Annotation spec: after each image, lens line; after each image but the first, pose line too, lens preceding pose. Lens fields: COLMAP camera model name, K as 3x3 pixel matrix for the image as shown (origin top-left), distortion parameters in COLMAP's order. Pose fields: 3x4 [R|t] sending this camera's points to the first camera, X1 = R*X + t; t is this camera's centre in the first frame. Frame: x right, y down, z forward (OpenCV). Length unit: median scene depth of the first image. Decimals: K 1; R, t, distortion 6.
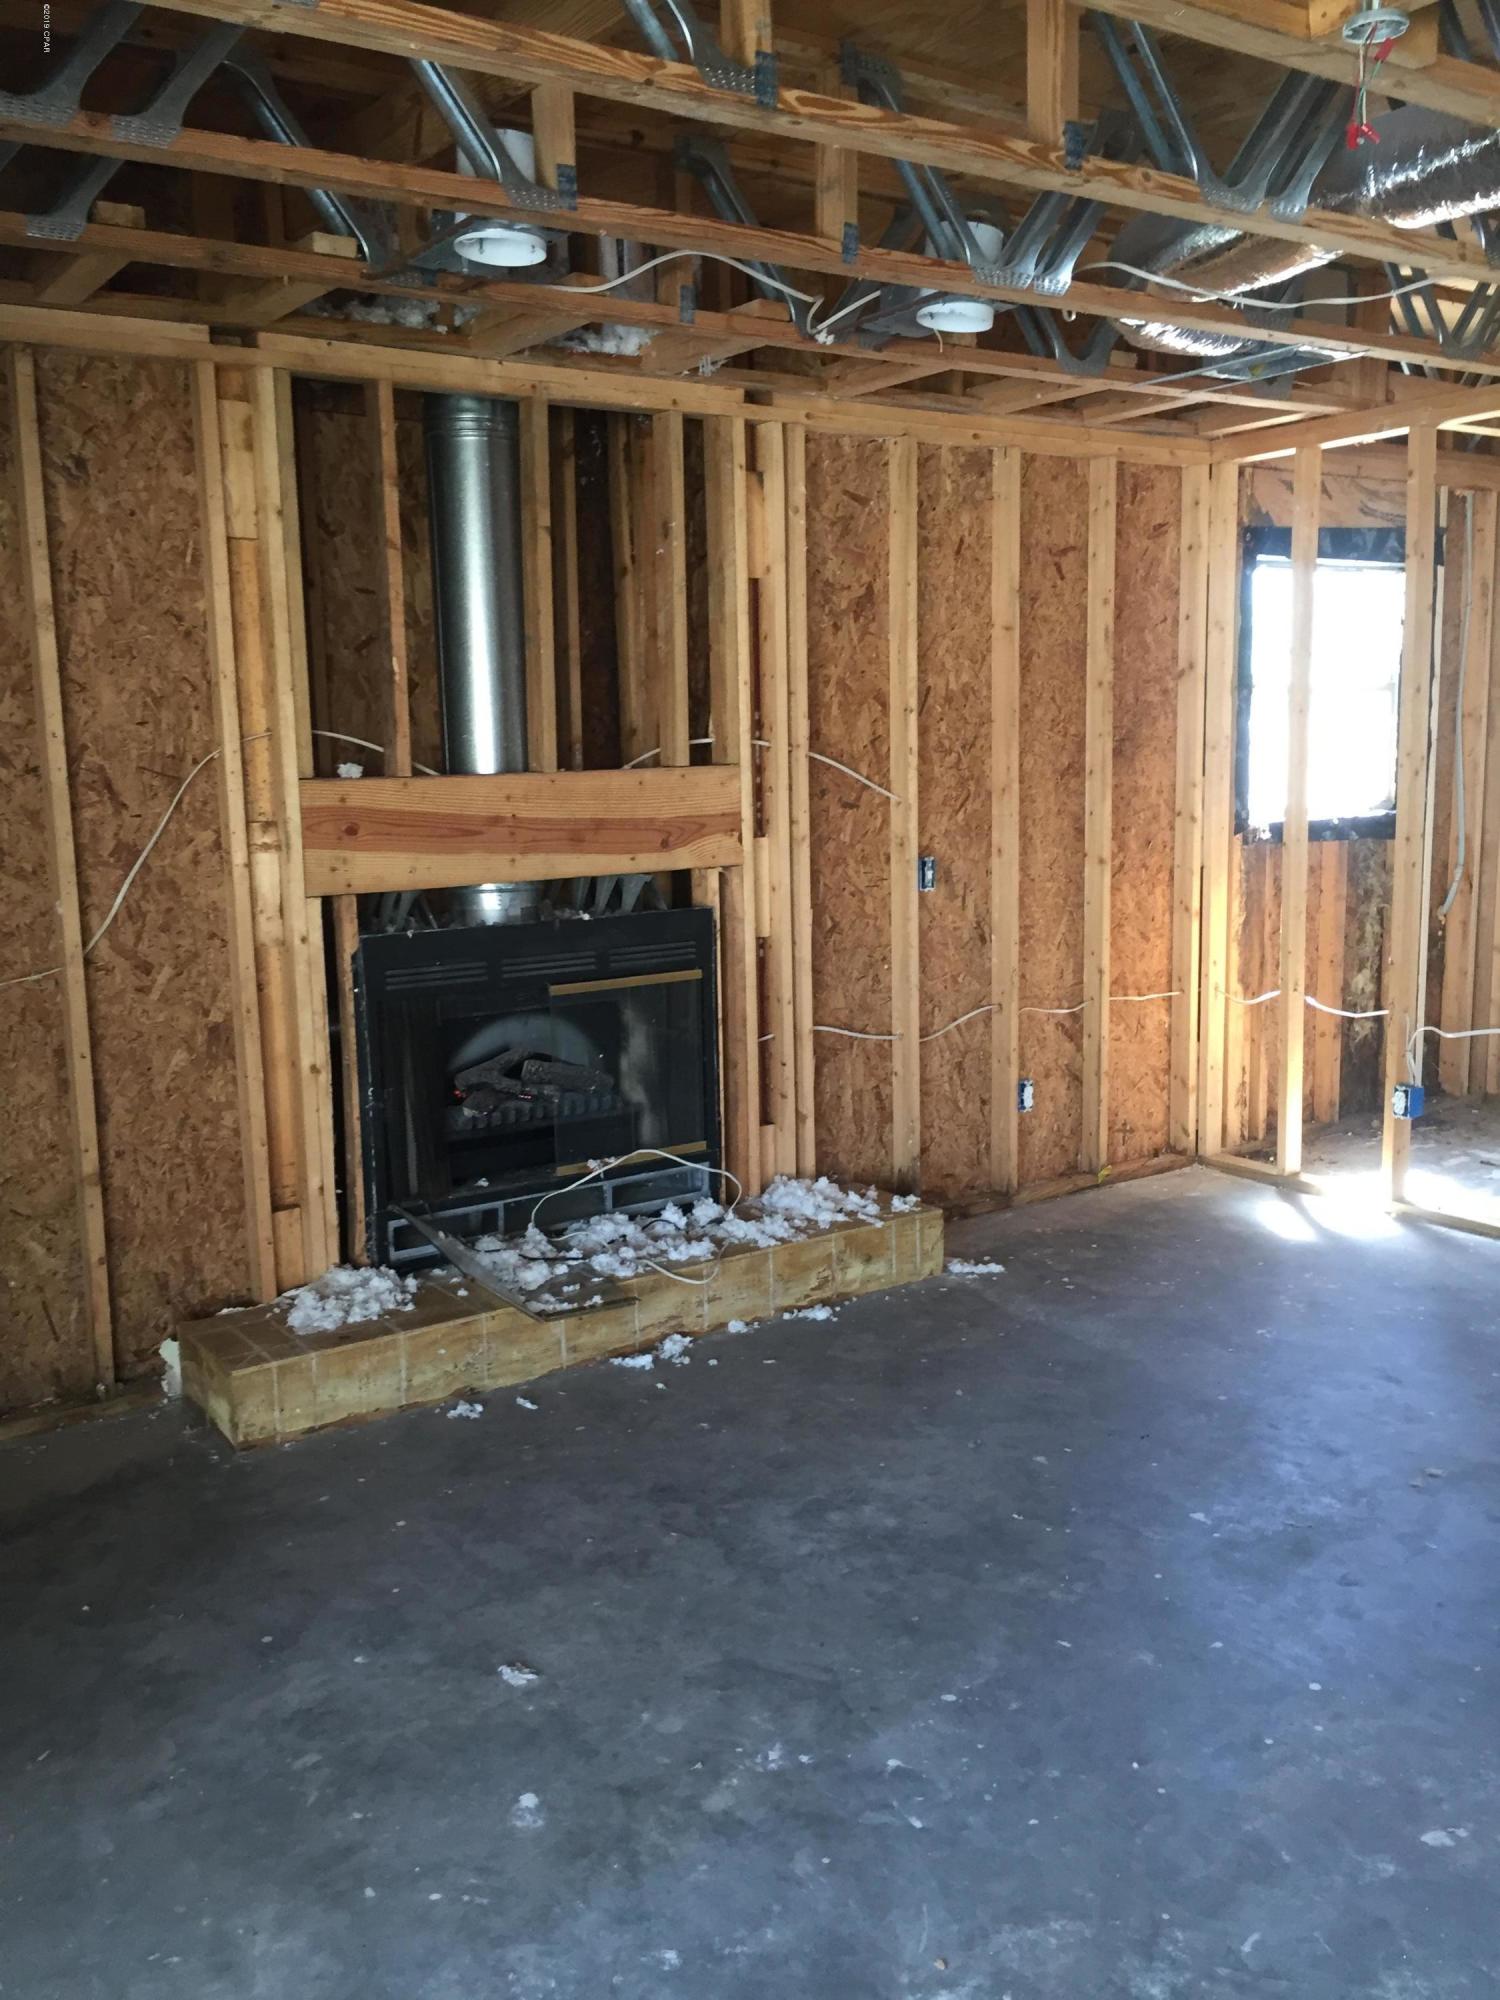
lens RADIAL K [[1703.6, 0, 763.5], [0, 1703.6, 997.2], [0, 0, 1]] dist [0.071963, -0.112155]
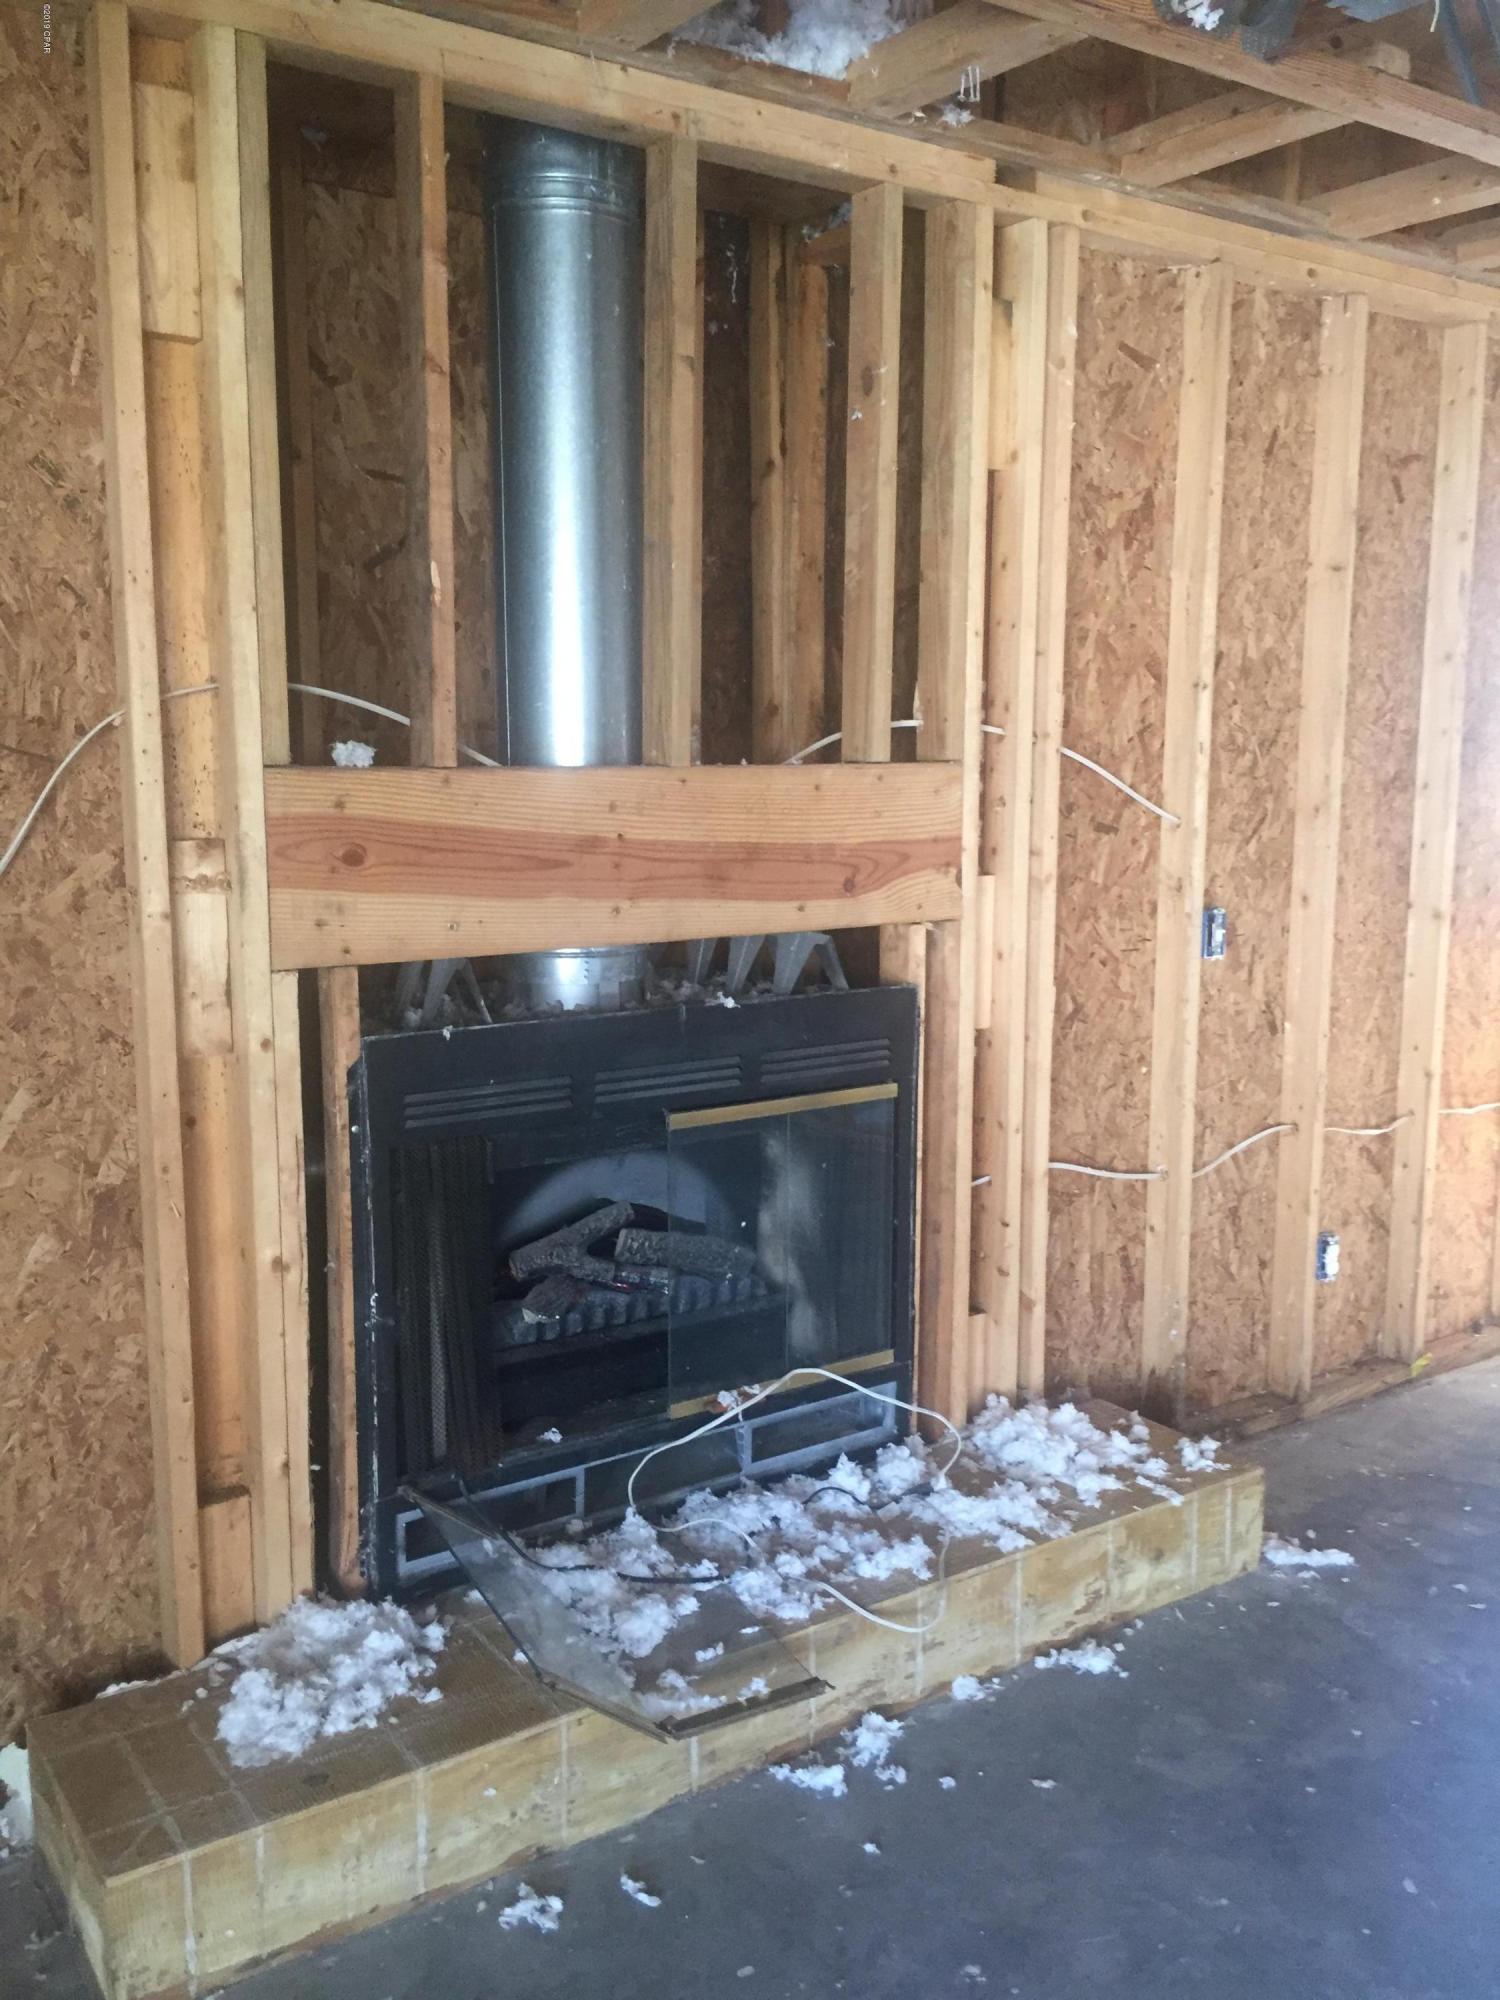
lens RADIAL K [[1703.6, 0, 758.0], [0, 1703.6, 1008.7], [0, 0, 1]] dist [0.071963, -0.112155]
pose [[0.999689, 0.024777, 0.002675, -0.093132], [-0.024788, 0.999684, 0.004171, -0.046661], [-0.002571, -0.004236, 0.999988, 0.376145]]
